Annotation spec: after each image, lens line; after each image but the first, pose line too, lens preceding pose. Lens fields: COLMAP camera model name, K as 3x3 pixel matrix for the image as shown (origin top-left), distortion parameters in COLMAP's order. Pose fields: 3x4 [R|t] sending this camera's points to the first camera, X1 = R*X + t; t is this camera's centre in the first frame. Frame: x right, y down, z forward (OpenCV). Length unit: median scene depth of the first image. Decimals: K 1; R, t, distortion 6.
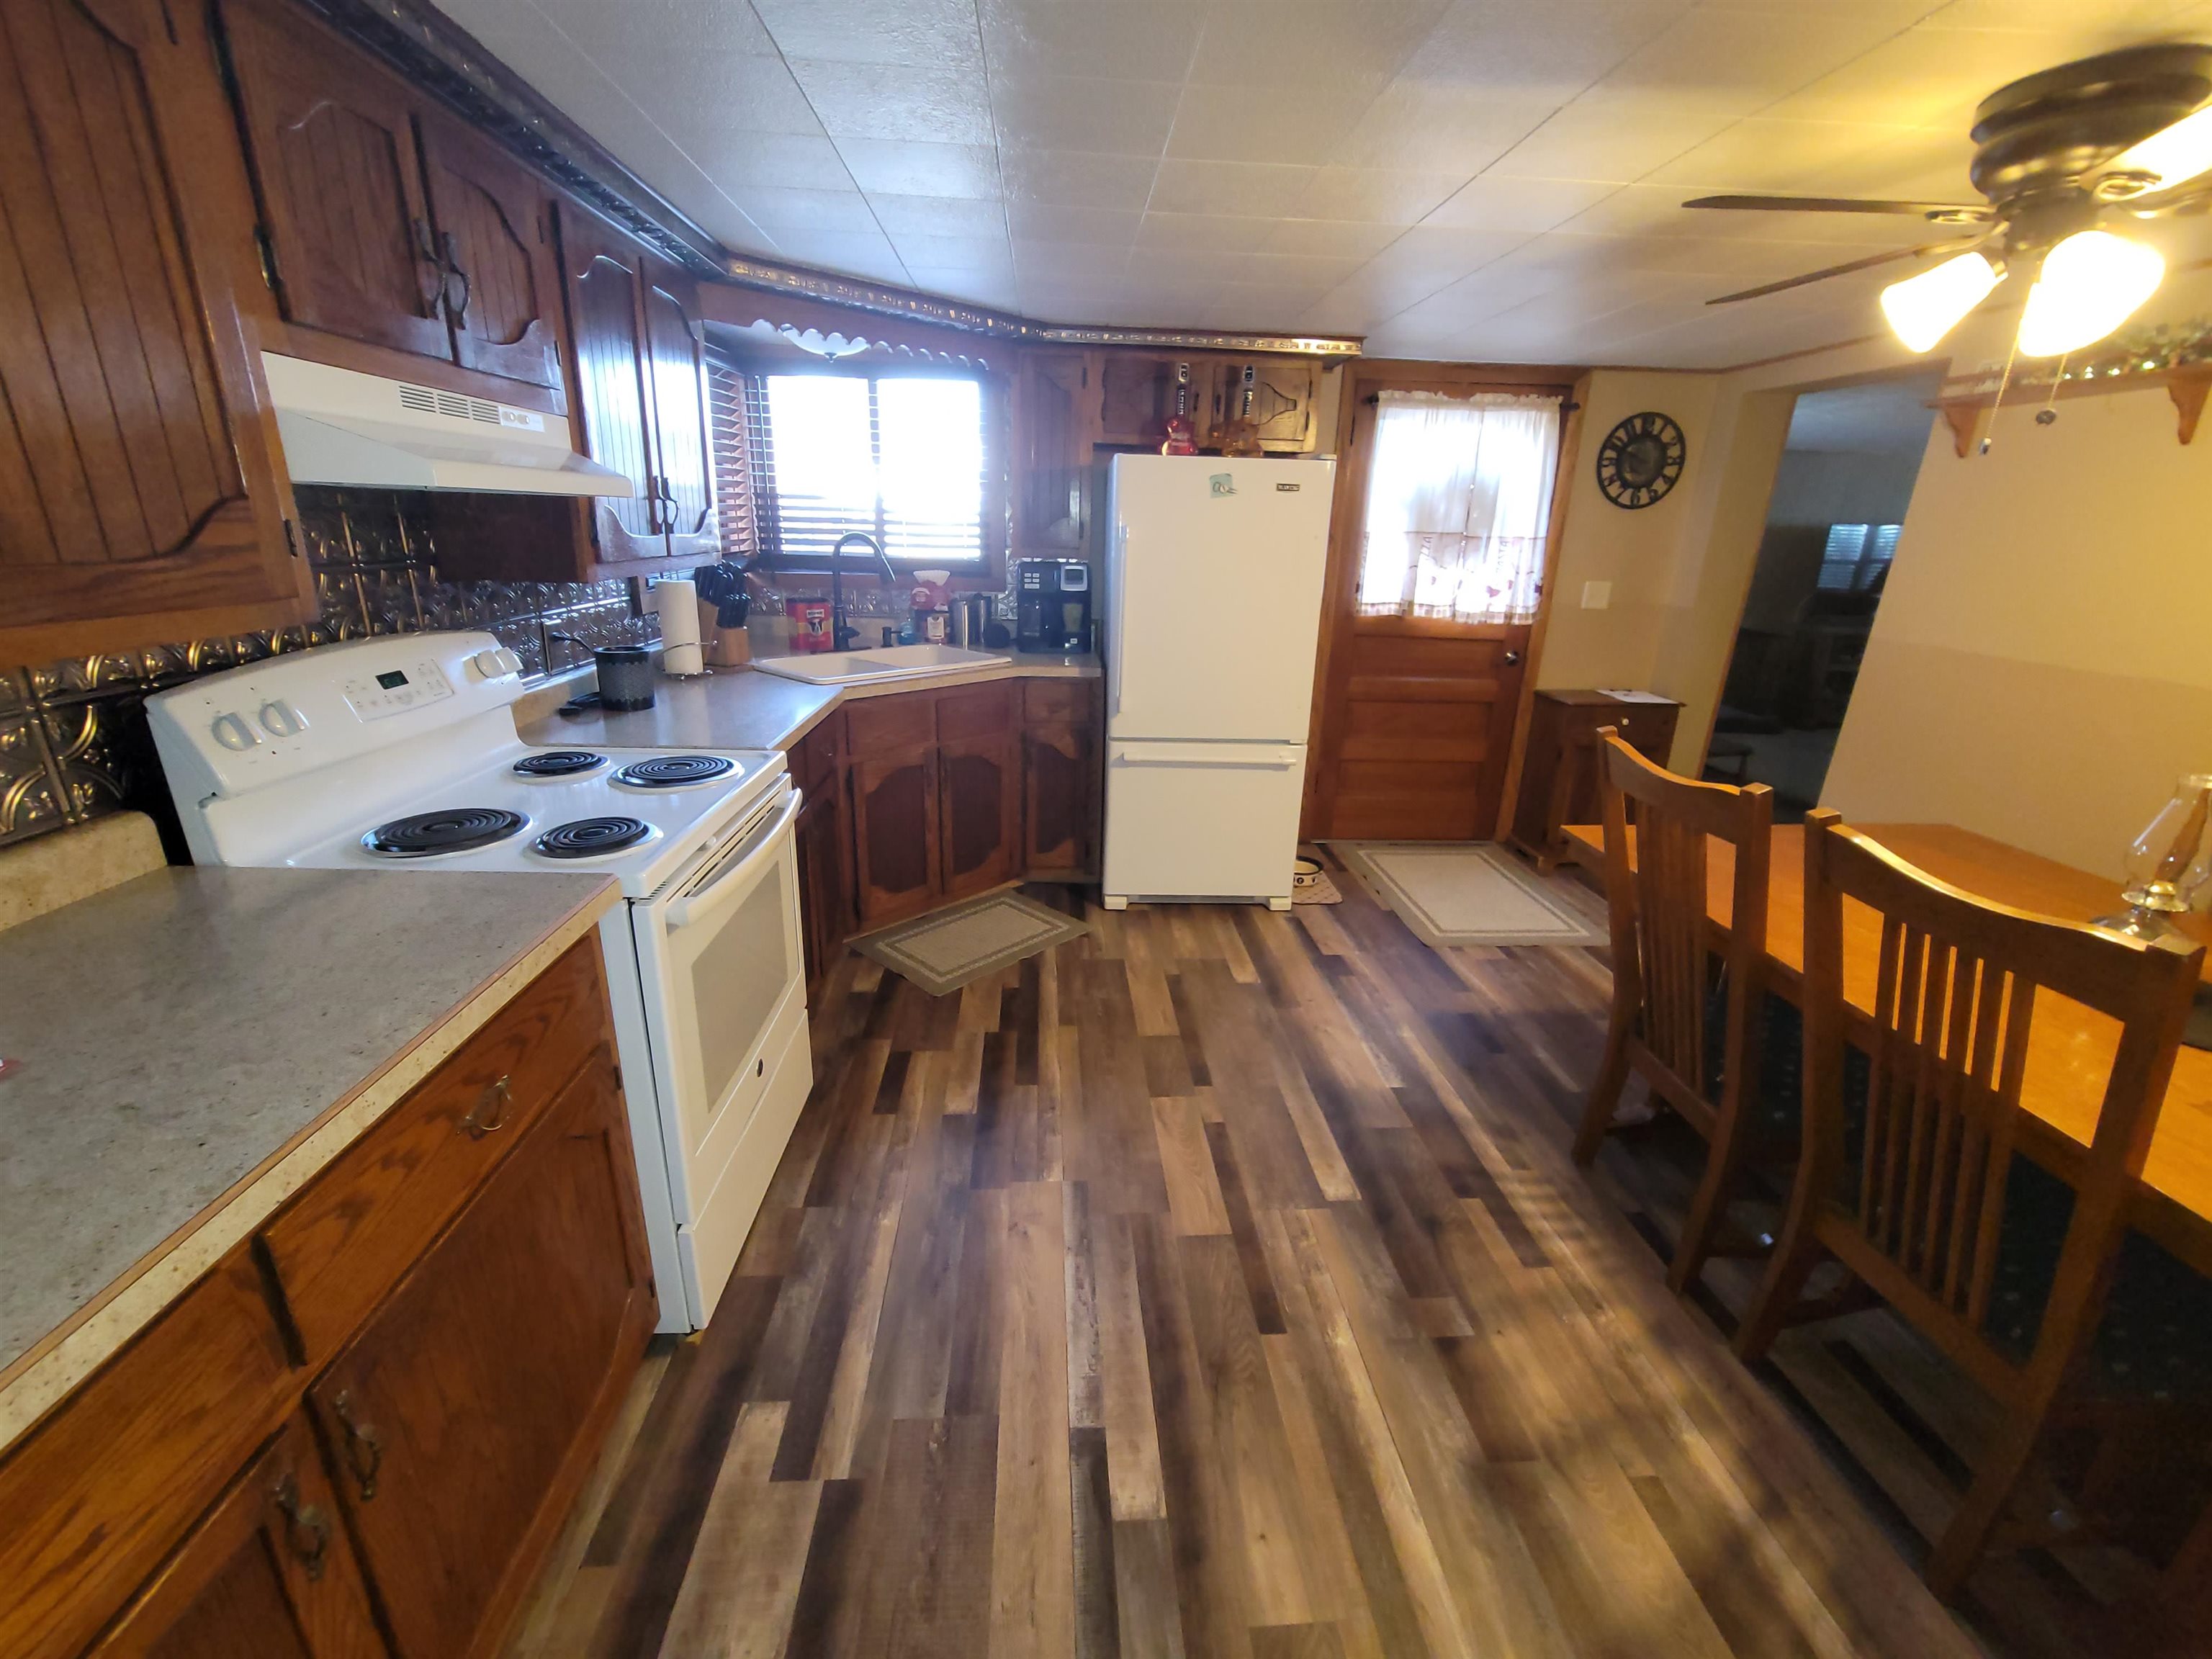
lens RADIAL K [[914.5, 0, 1105.7], [0, 914.5, 823.9], [0, 0, 1]] dist [0.000130, 0.000322]
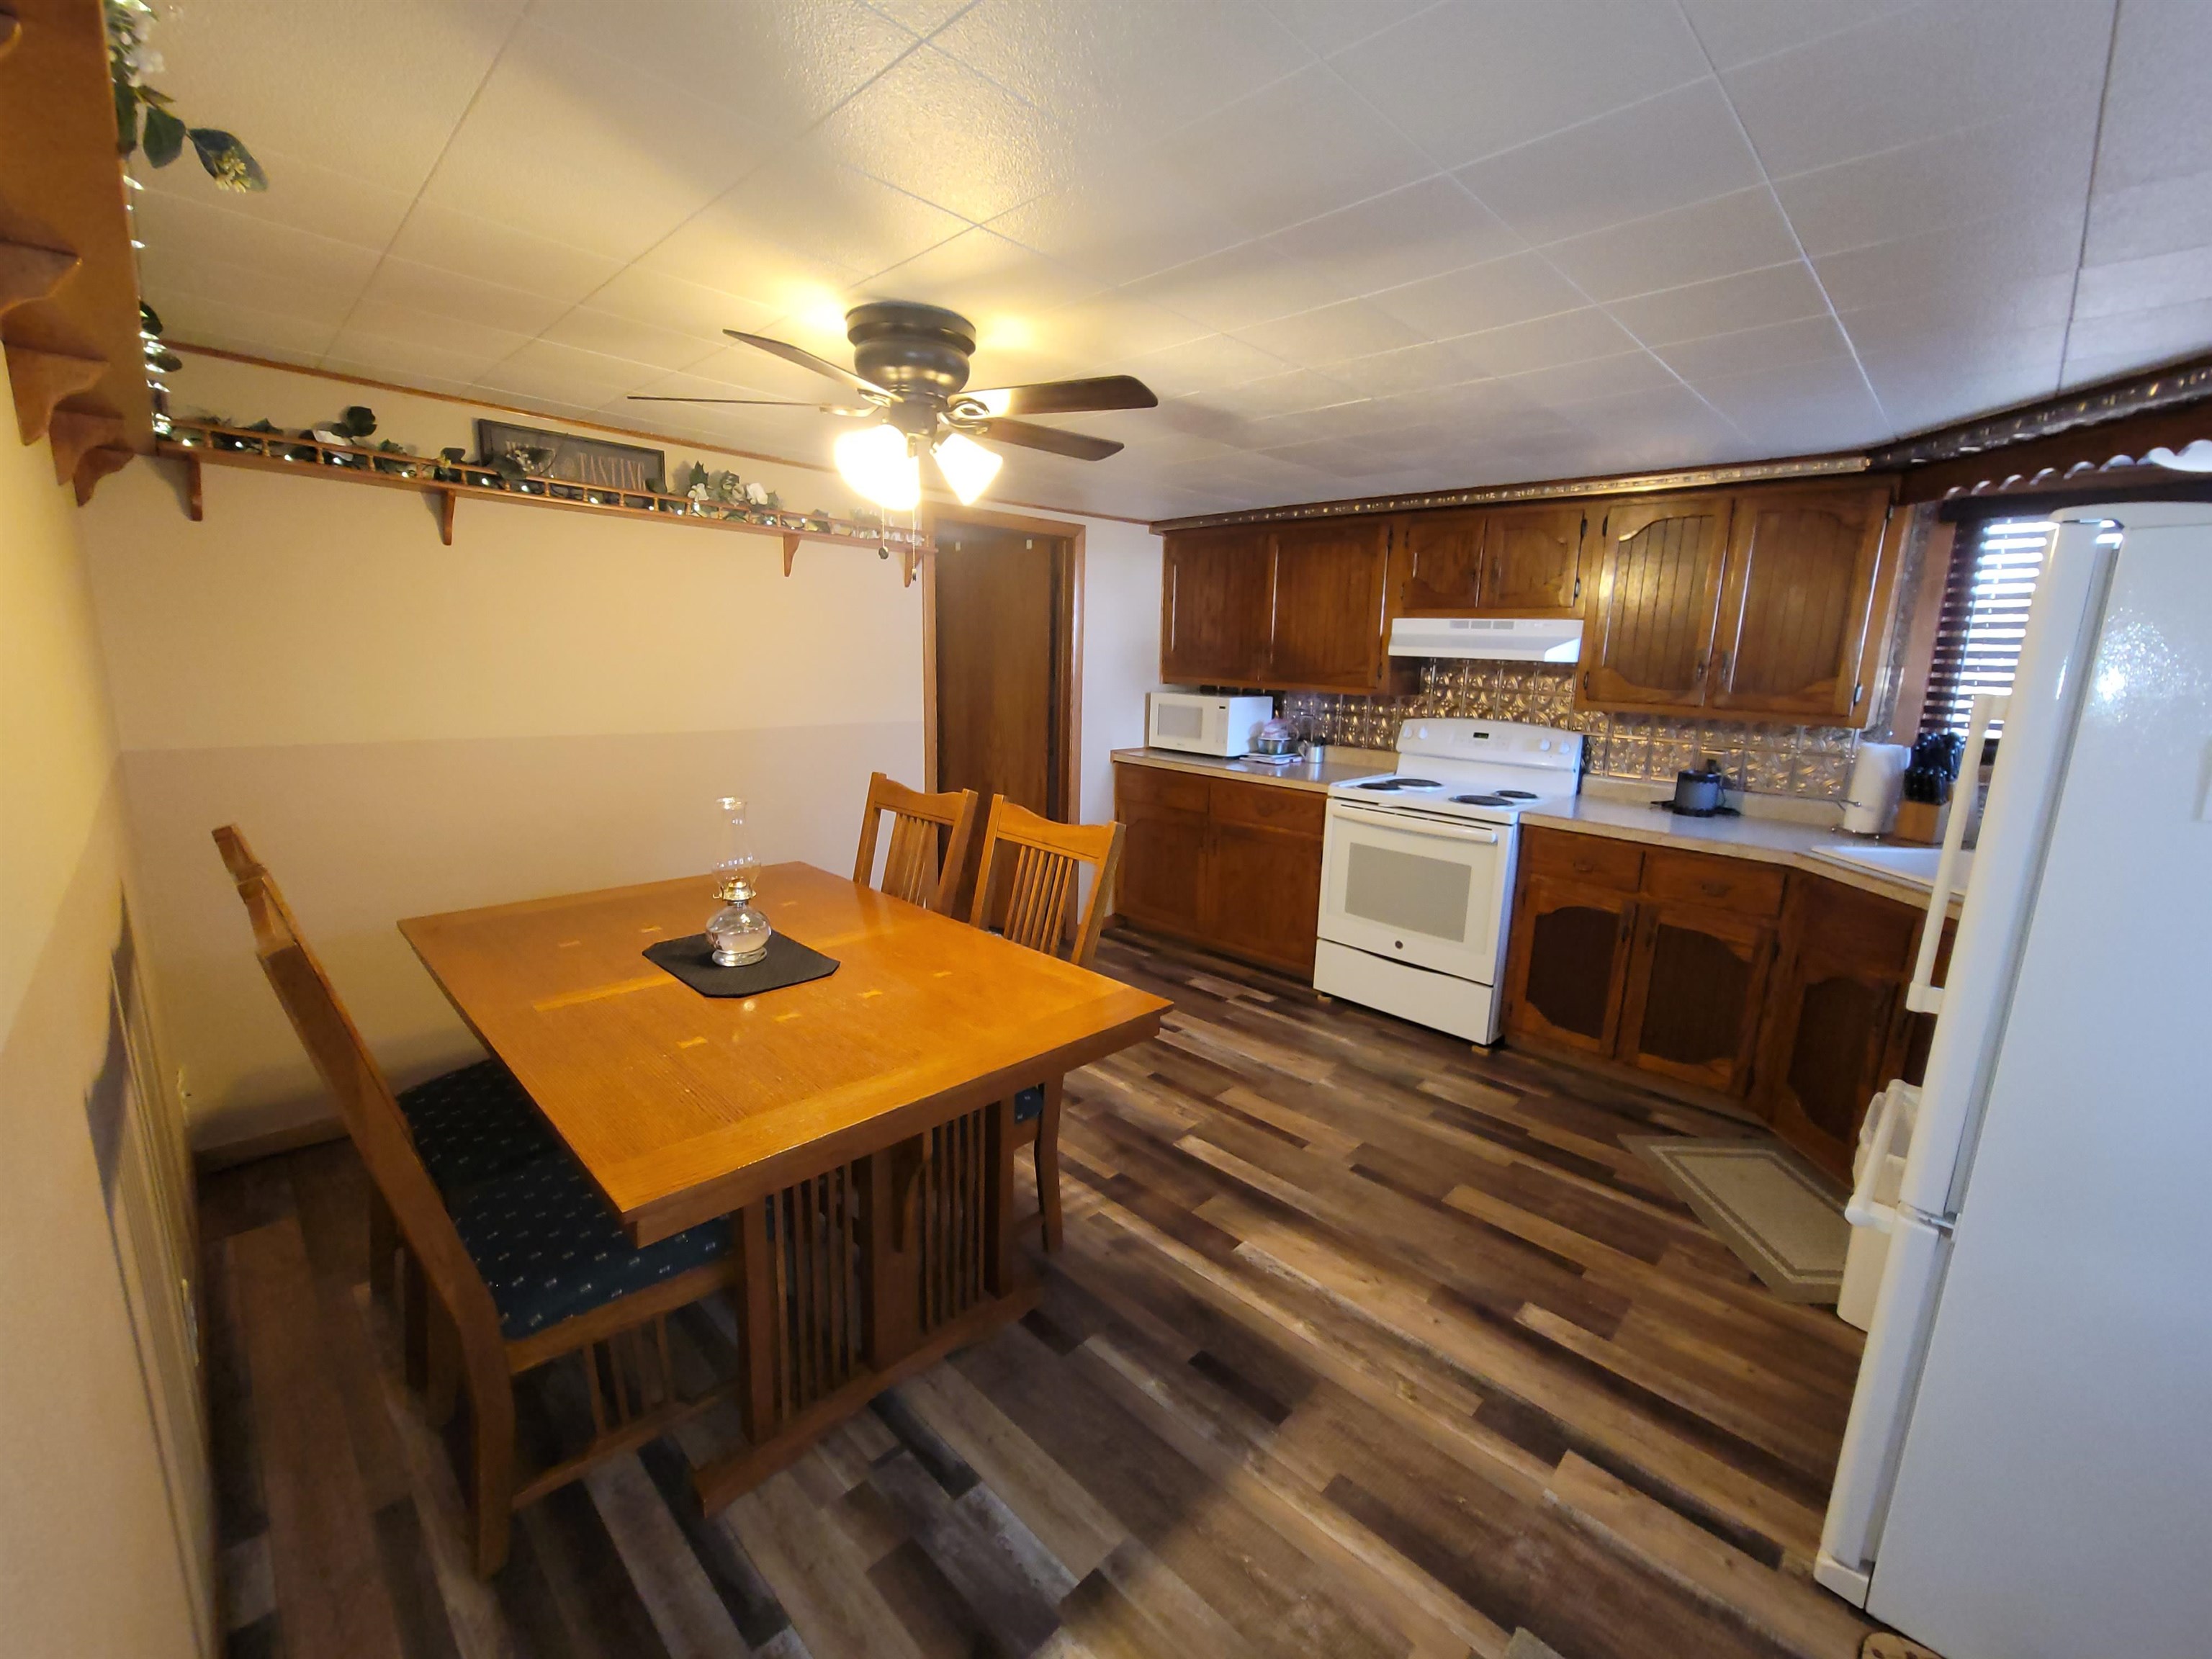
lens RADIAL K [[914.5, 0, 1112.0], [0, 914.5, 829.2], [0, 0, 1]] dist [0.000130, 0.000322]
pose [[-0.745232, 0.079482, -0.662052, 1.079050], [-0.259673, 0.879897, 0.397934, -0.450825], [0.614166, 0.468469, -0.635088, 1.430473]]
